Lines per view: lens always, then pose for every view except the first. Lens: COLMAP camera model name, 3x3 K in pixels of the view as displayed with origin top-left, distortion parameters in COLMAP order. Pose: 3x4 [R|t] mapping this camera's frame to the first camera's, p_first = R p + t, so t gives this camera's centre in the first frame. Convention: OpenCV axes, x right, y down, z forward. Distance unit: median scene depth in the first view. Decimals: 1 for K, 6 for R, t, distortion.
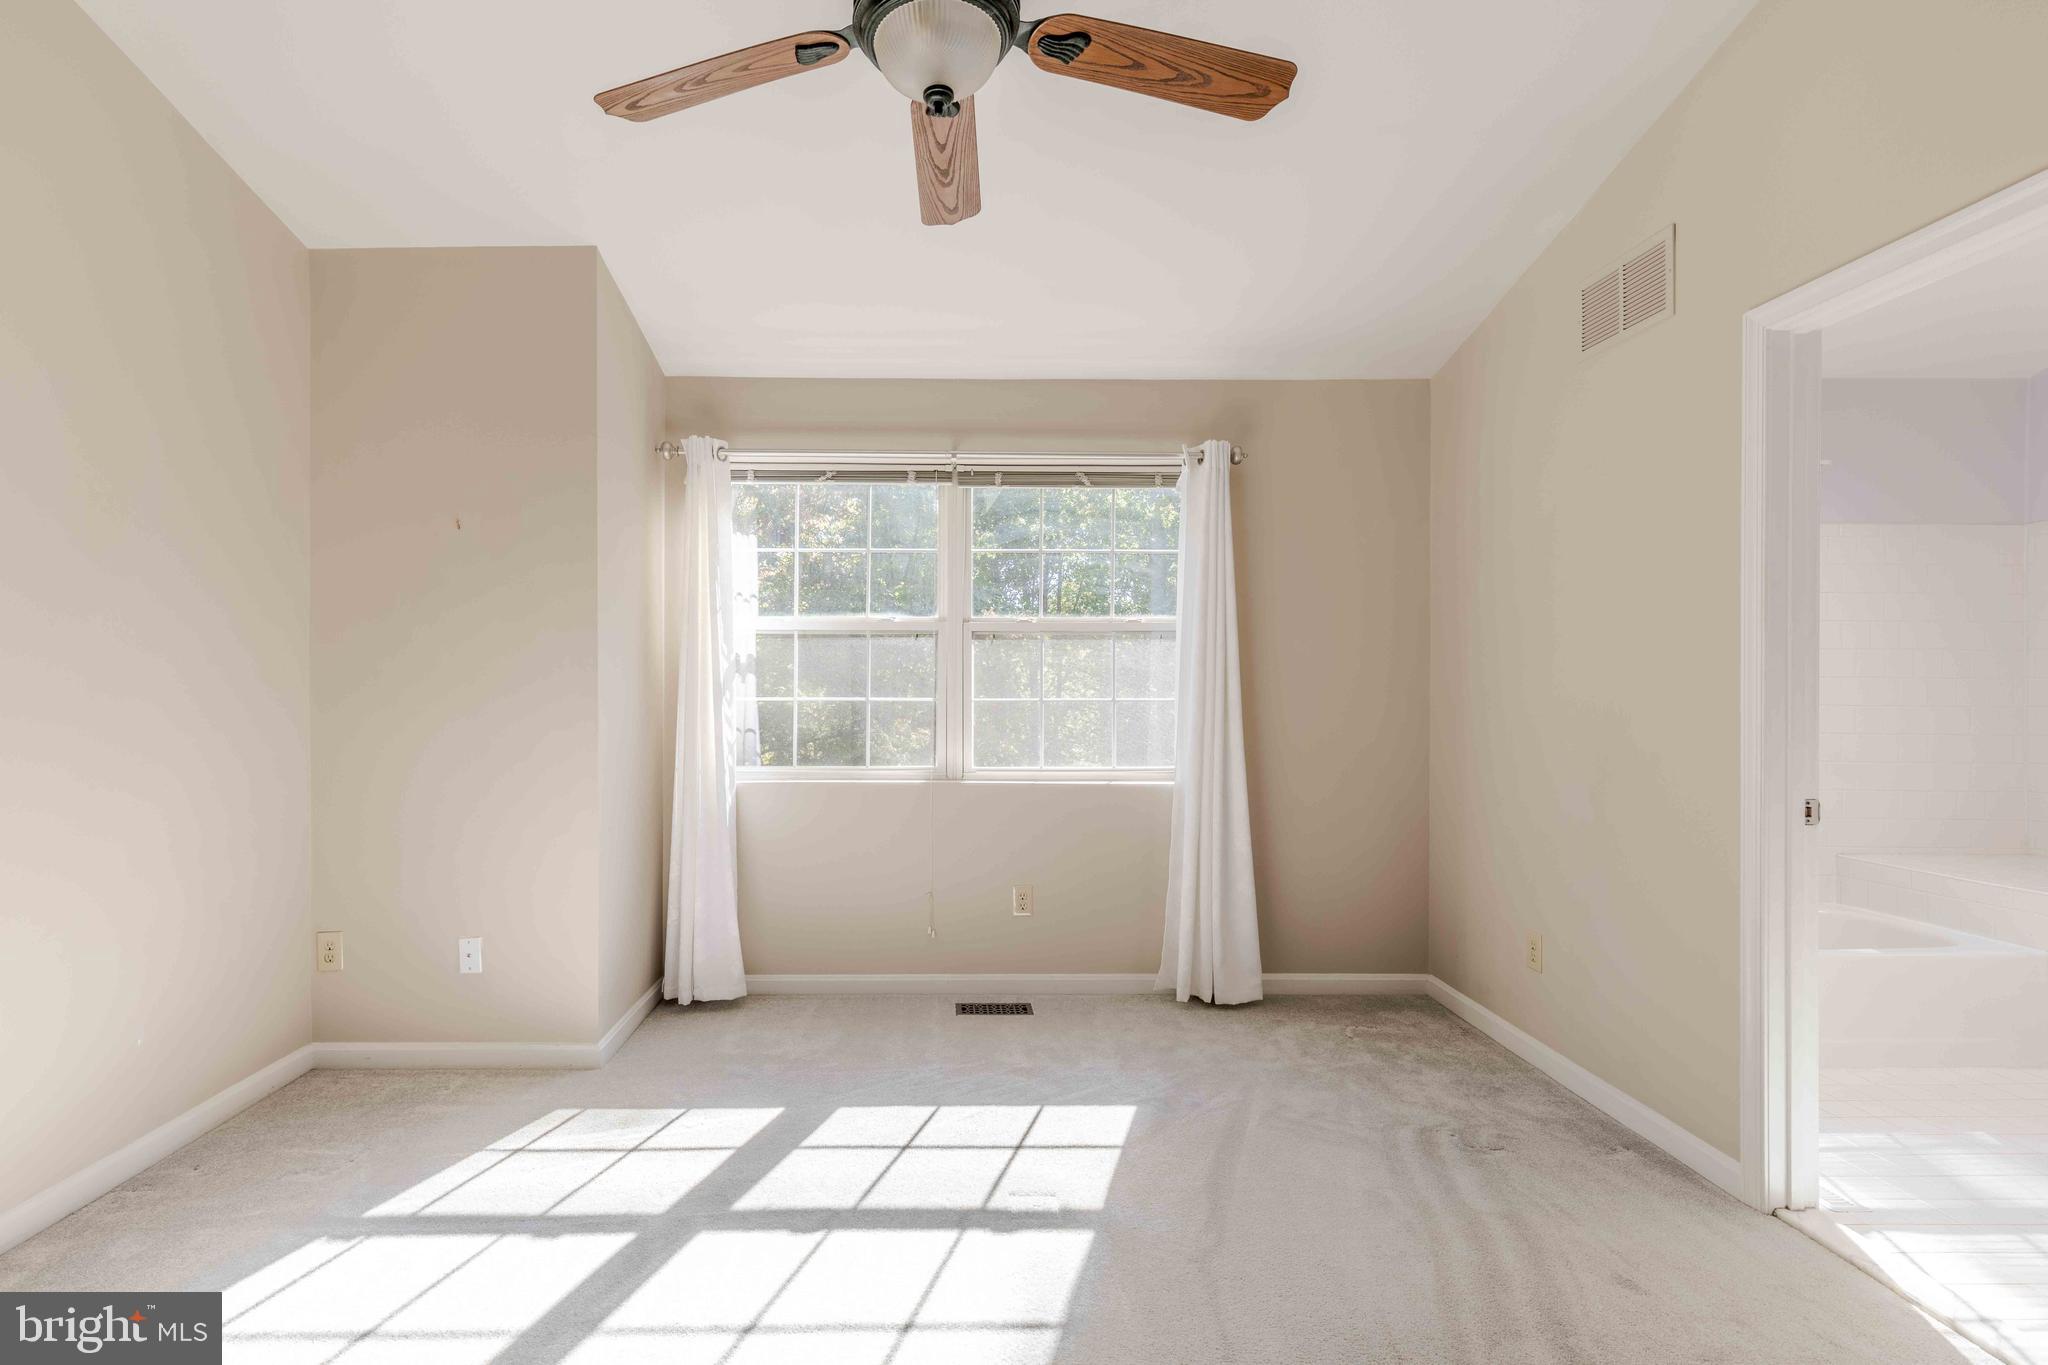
lens RADIAL K [[939.3, 0, 967.2], [0, 939.3, 689.5], [0, 0, 1]] dist [0.011678, -0.001107]
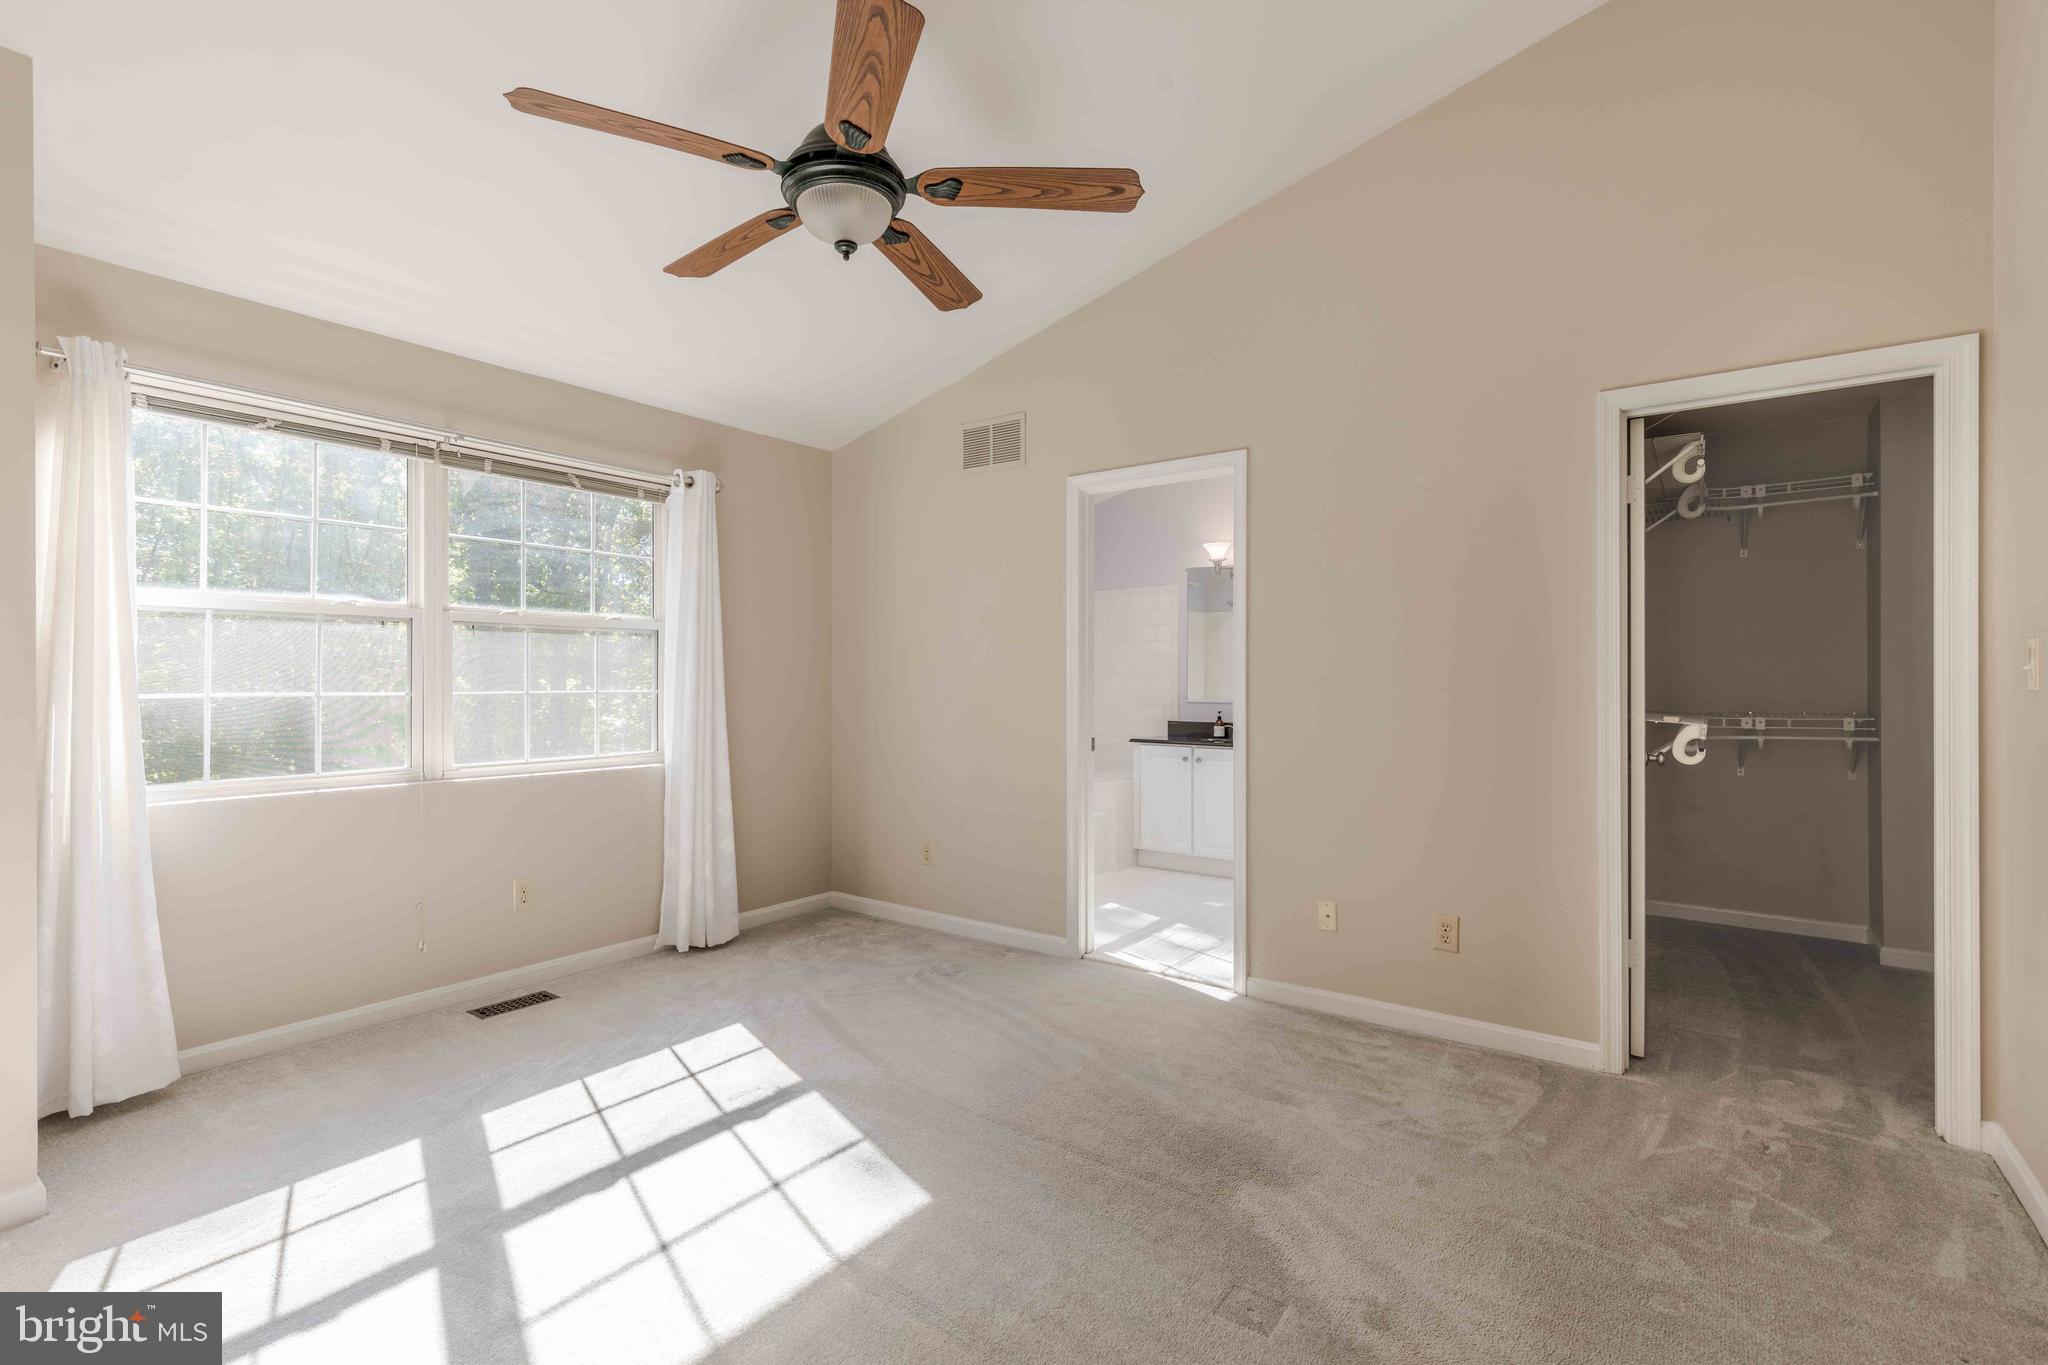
lens RADIAL K [[939.3, 0, 967.2], [0, 939.3, 689.5], [0, 0, 1]] dist [0.011678, -0.001107]
pose [[0.625826, -0.009783, 0.779902, -0.454020], [0.002789, 0.999943, 0.010305, -0.001792], [-0.779958, -0.004274, 0.625817, 0.004722]]
